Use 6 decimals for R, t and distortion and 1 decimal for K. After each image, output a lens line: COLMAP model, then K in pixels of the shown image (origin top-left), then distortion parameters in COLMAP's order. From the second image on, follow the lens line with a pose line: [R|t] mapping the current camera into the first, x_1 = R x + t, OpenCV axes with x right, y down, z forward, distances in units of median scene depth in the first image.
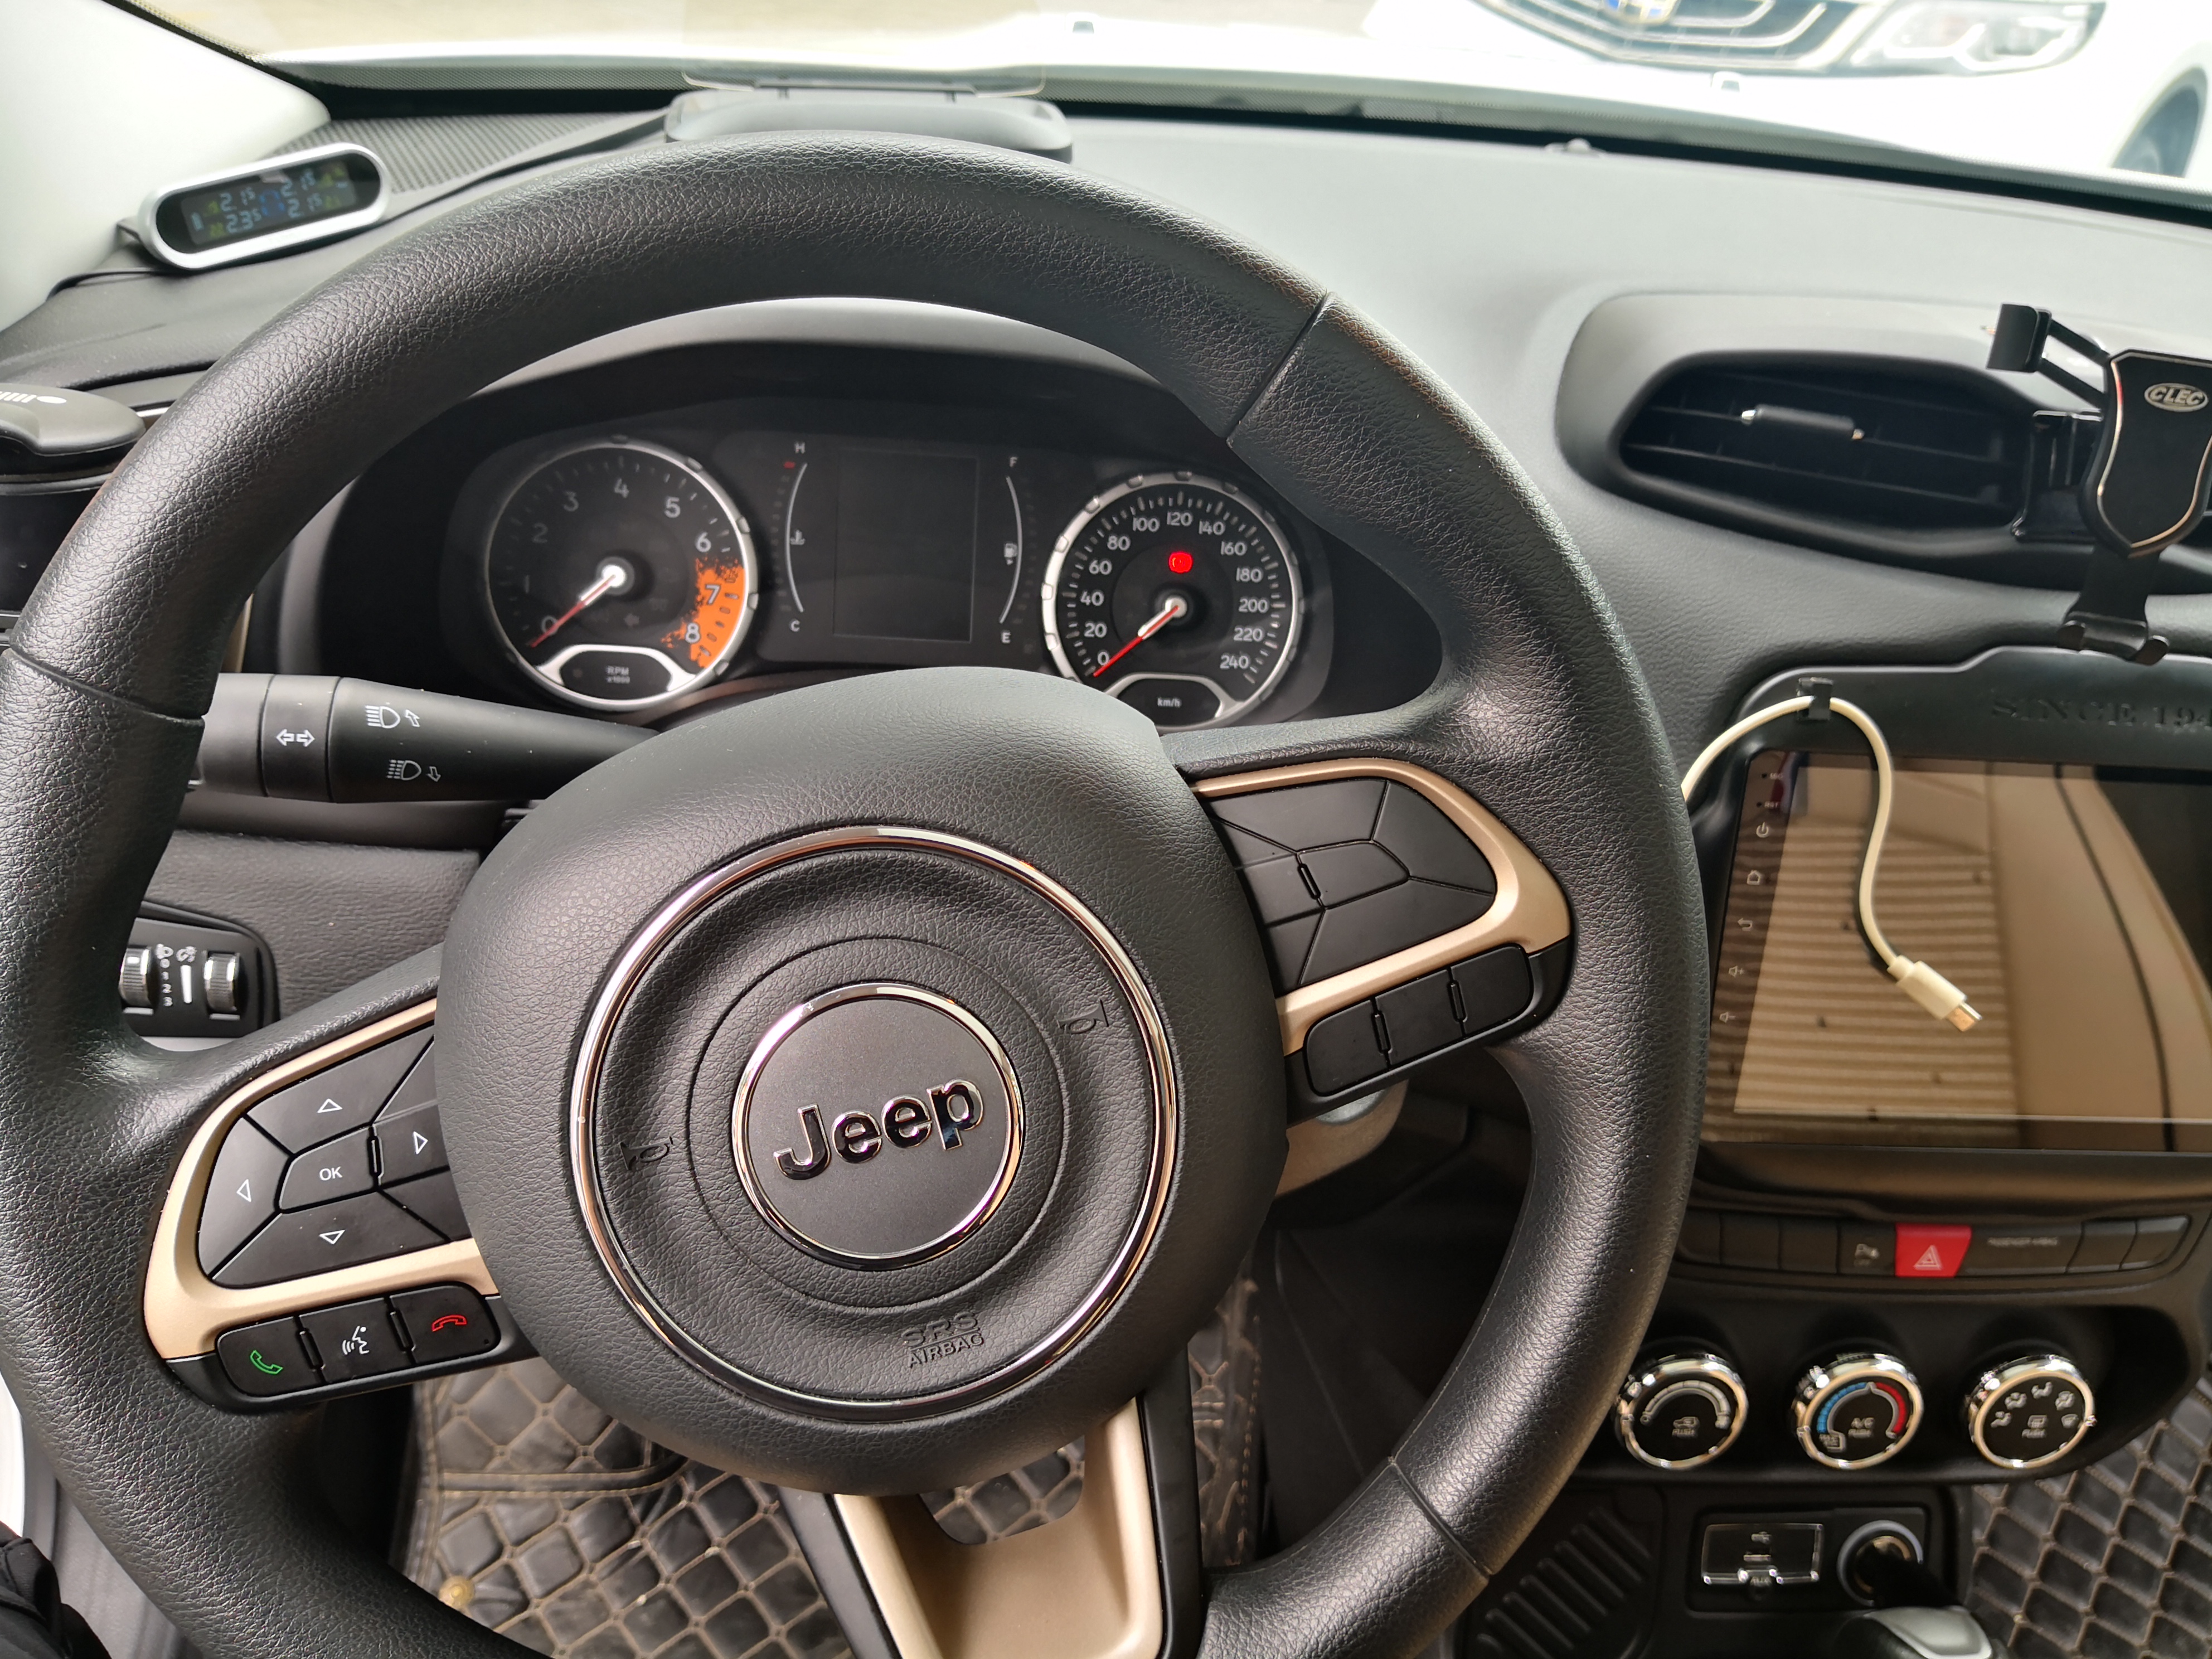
lens RADIAL K [[1773.0, 0, 1106.0], [0, 1773.0, 829.5], [0, 0, 1]] dist [0.050391, -0.080829]
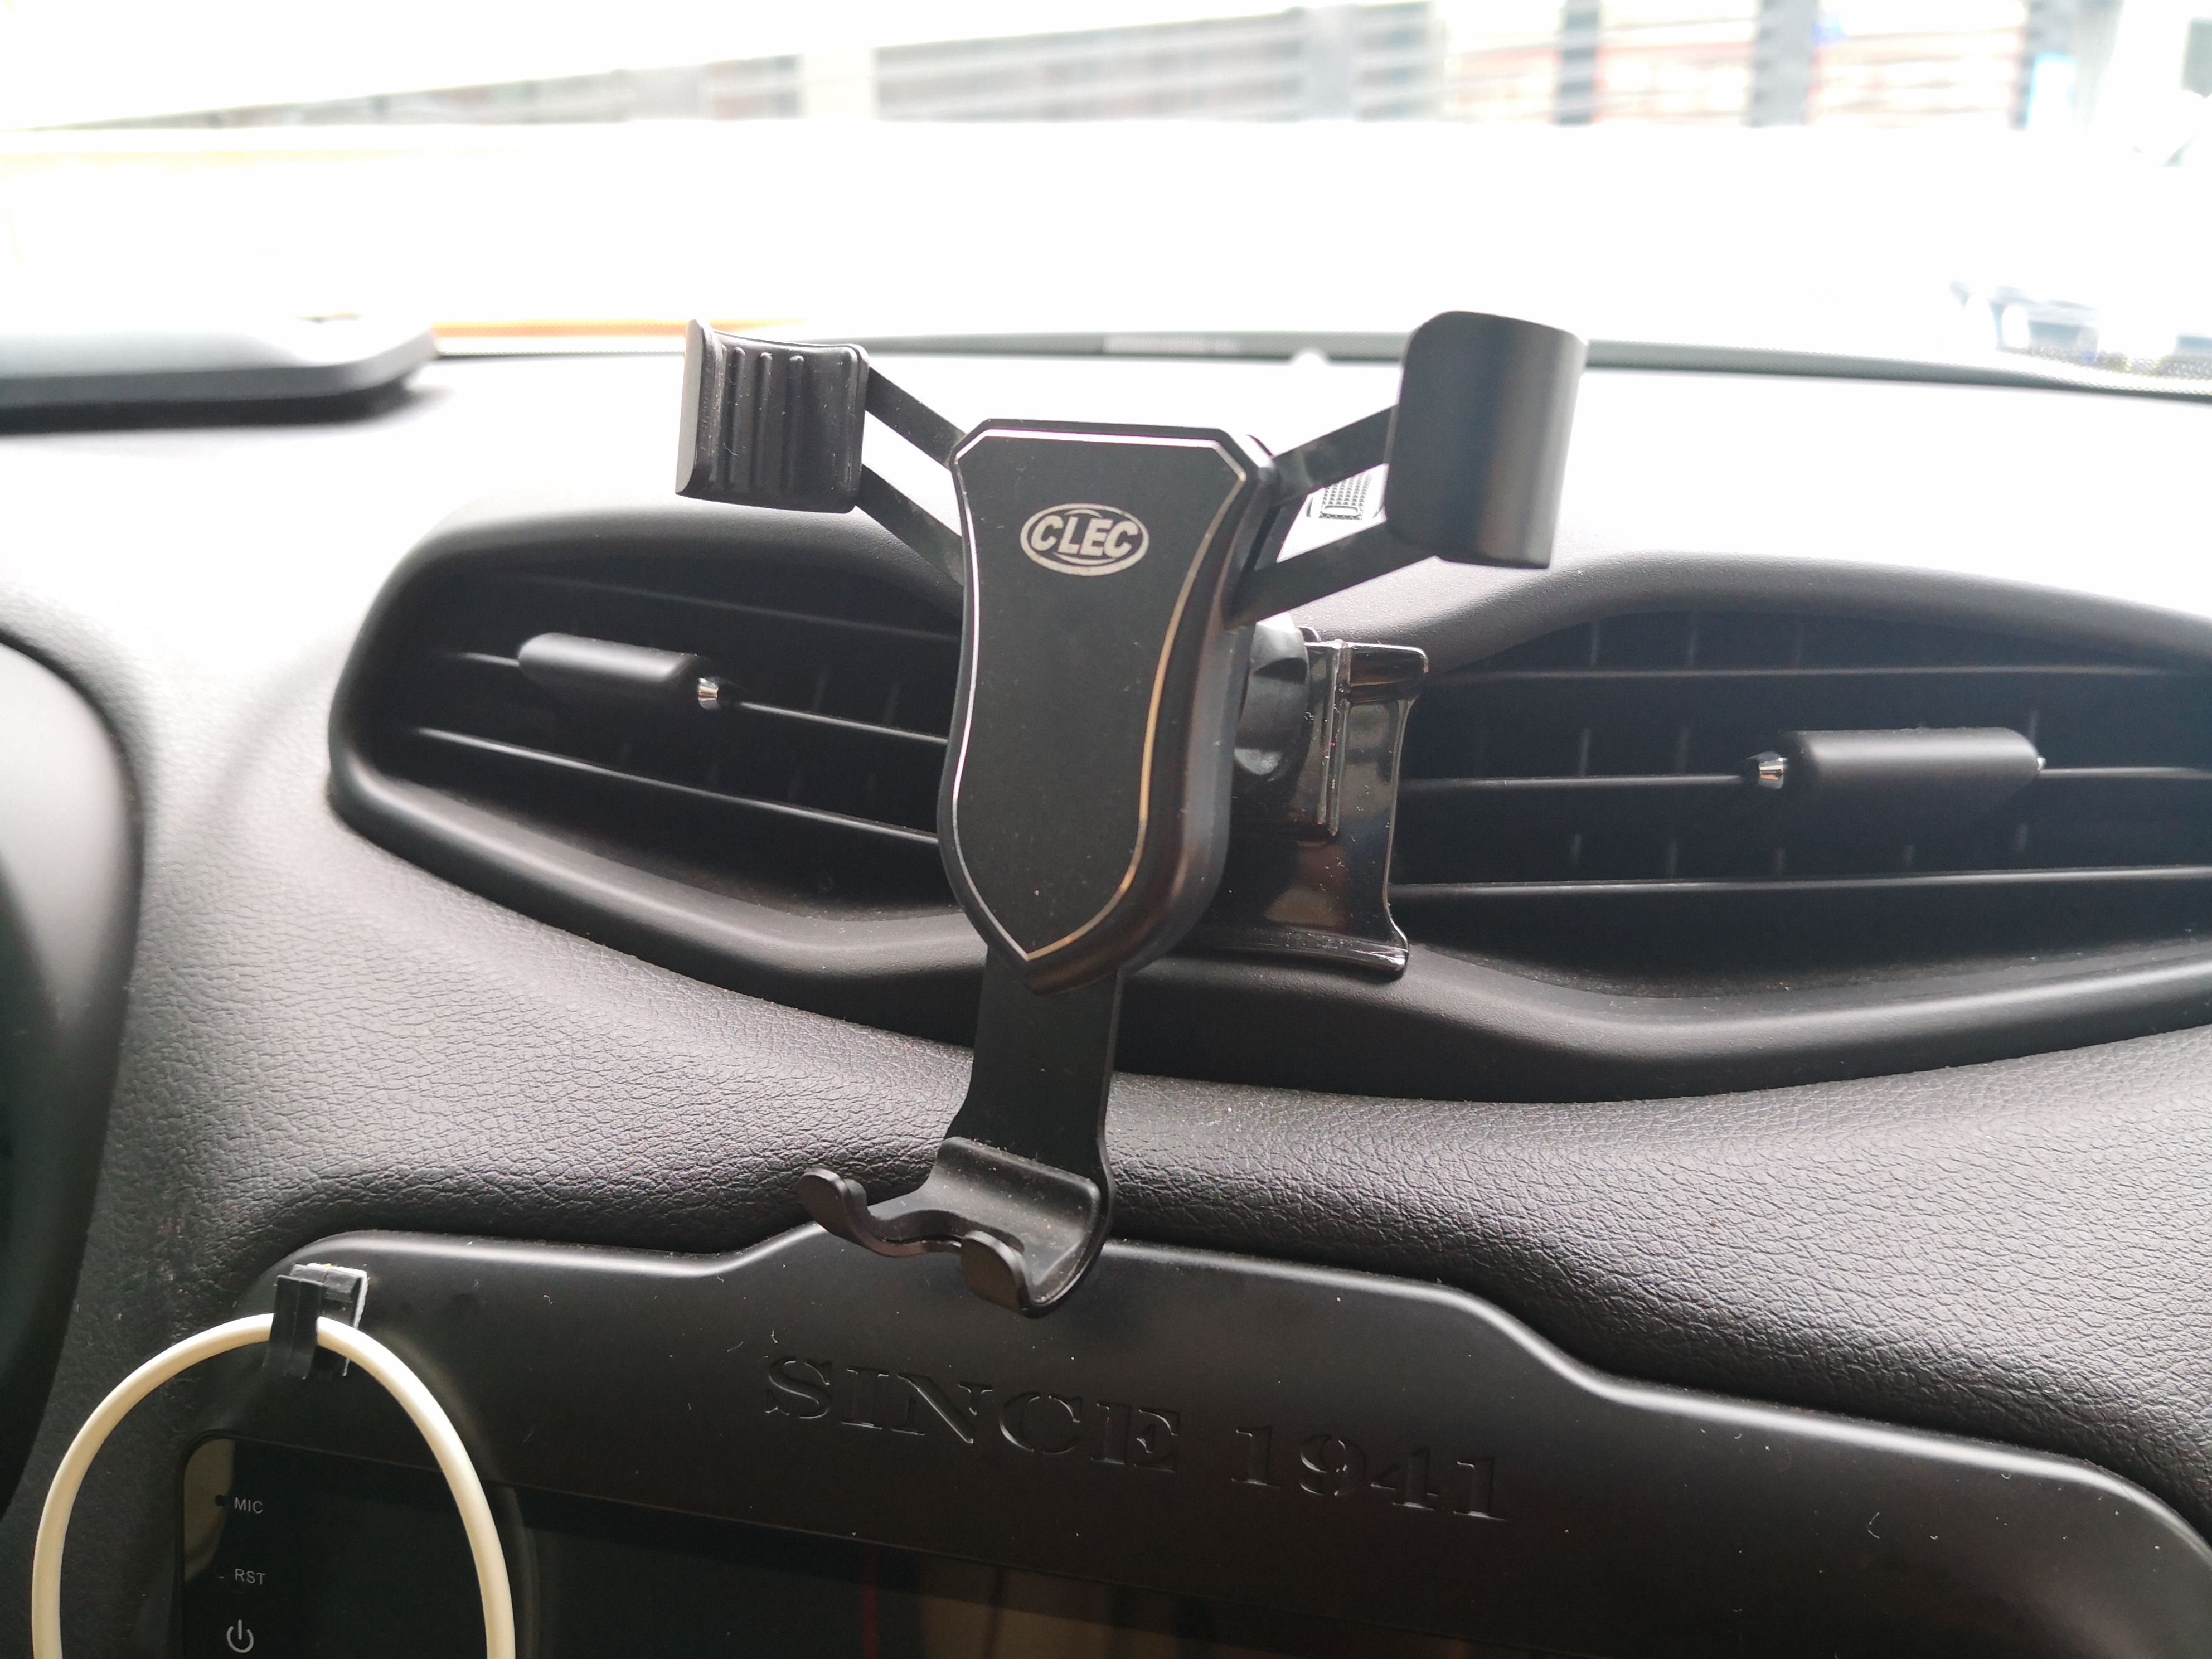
lens RADIAL K [[1773.0, 0, 1106.0], [0, 1773.0, 829.5], [0, 0, 1]] dist [0.050391, -0.080829]
pose [[0.944788, 0.011035, -0.327496, 0.529177], [-0.081285, 0.976087, -0.201610, -0.086864], [0.317440, 0.217100, 0.923092, 0.512700]]
